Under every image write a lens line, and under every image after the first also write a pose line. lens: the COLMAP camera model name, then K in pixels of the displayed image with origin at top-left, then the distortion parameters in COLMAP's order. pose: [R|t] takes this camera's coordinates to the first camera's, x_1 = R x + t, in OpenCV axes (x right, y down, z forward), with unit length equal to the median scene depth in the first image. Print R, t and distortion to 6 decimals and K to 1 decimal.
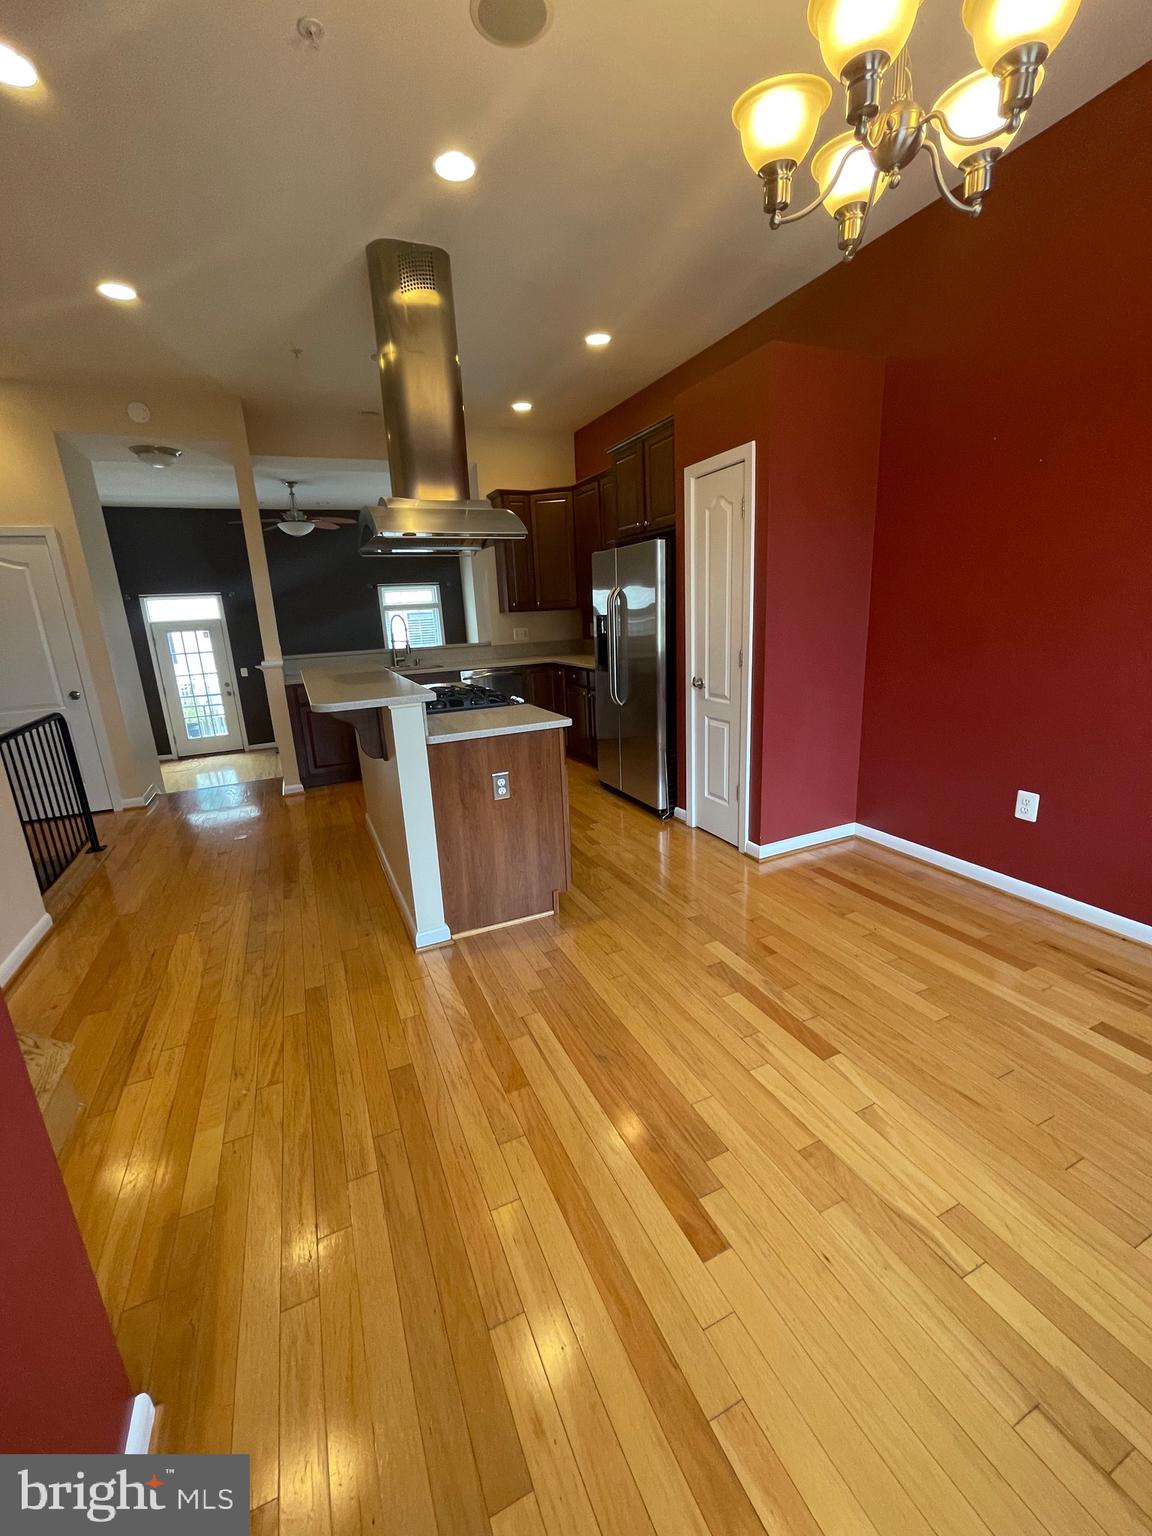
lens RADIAL K [[621.0, 0, 577.8], [0, 621.0, 767.0], [0, 0, 1]] dist [-0.002257, -0.000106]
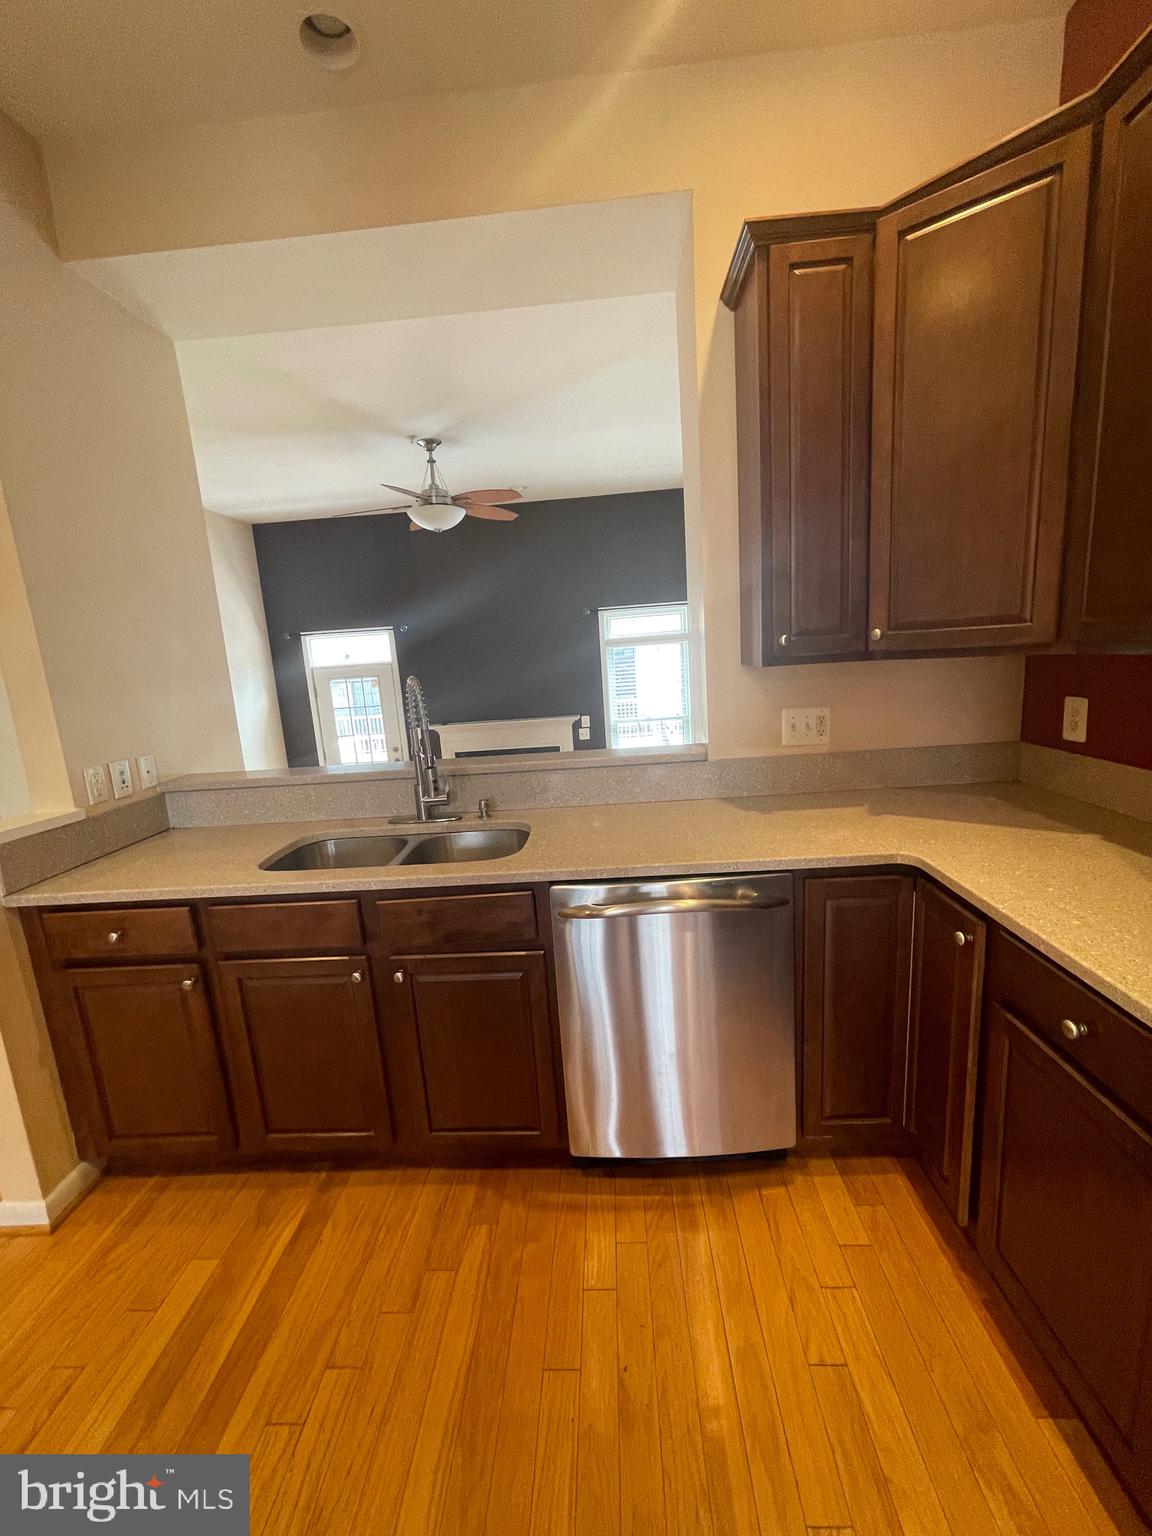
lens RADIAL K [[624.5, 0, 577.6], [0, 624.5, 766.7], [0, 0, 1]] dist [-0.001351, -0.000079]
pose [[0.889352, 0.069852, -0.451855, -0.032715], [-0.089192, 0.995780, -0.021611, -0.117144], [0.448439, 0.059522, 0.891829, 0.438525]]
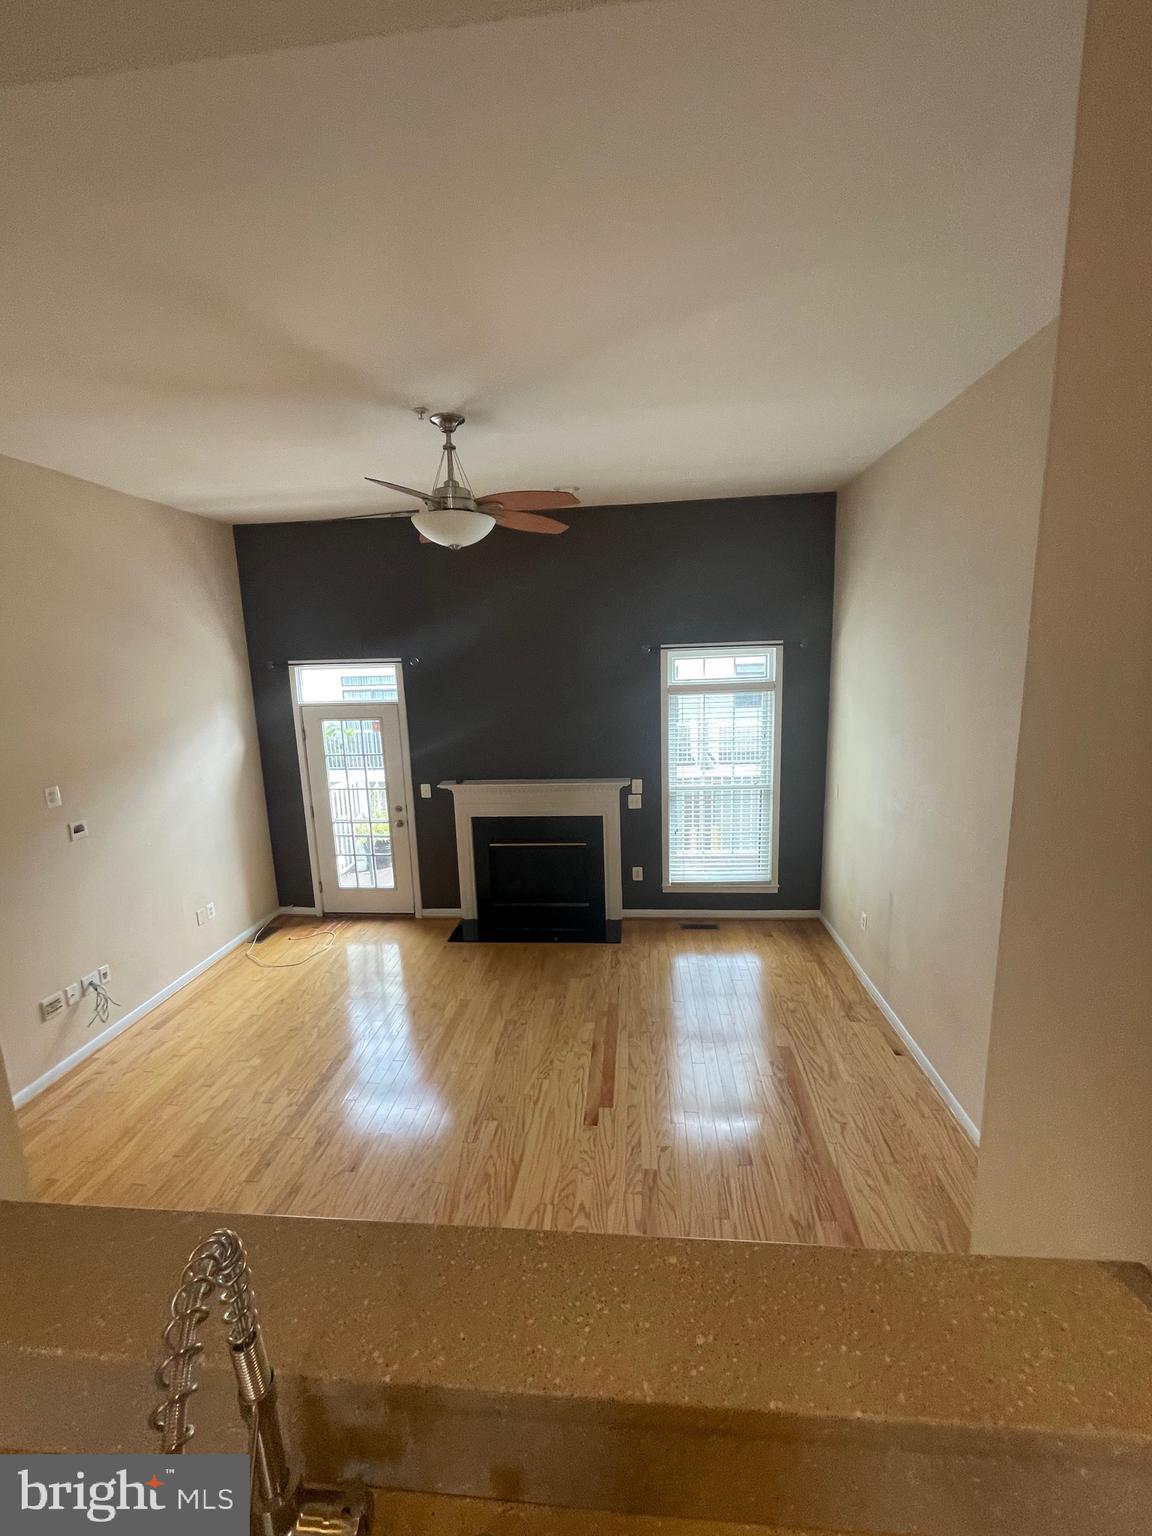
lens RADIAL K [[621.0, 0, 577.8], [0, 621.0, 767.0], [0, 0, 1]] dist [-0.002257, -0.000106]
pose [[0.867301, 0.109570, -0.485575, -0.130299], [-0.134937, 0.990700, -0.017464, -0.188031], [0.479146, 0.080668, 0.874021, 0.563200]]
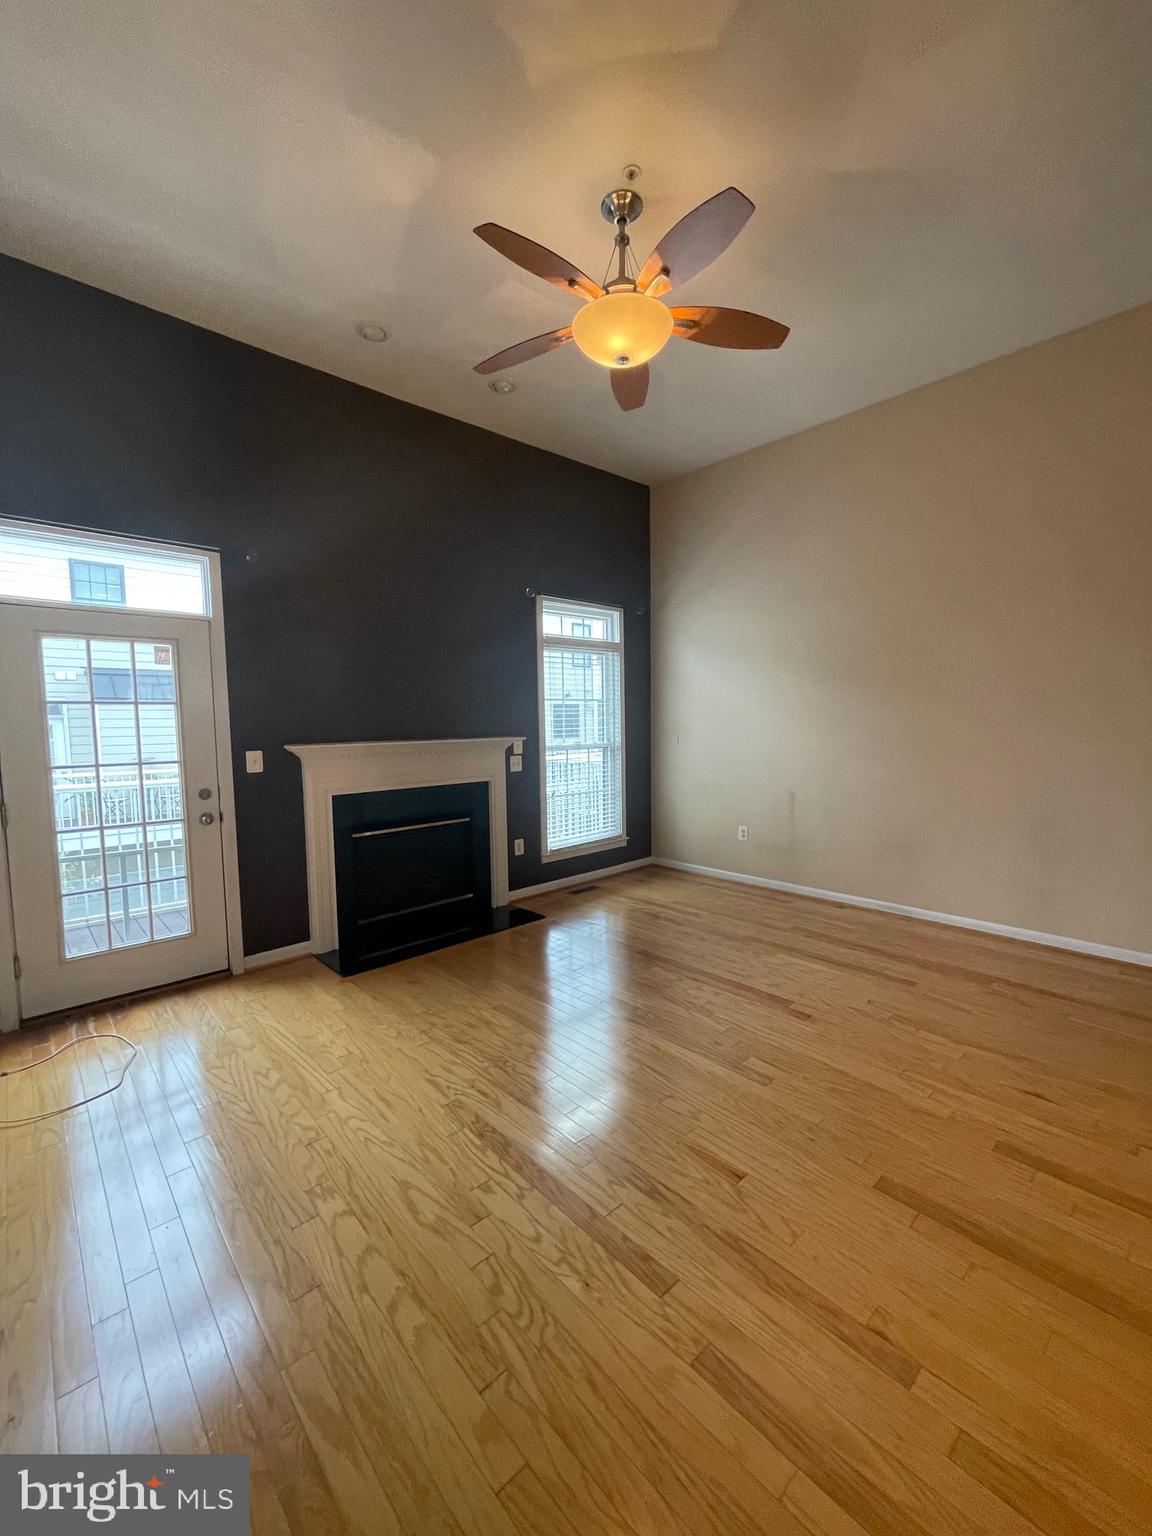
lens RADIAL K [[621.0, 0, 577.8], [0, 621.0, 767.0], [0, 0, 1]] dist [-0.002257, -0.000106]
pose [[0.951725, 0.013017, 0.306676, -0.475289], [0.043628, 0.983221, -0.177127, -0.075396], [-0.303836, 0.181956, 0.935188, 0.599233]]
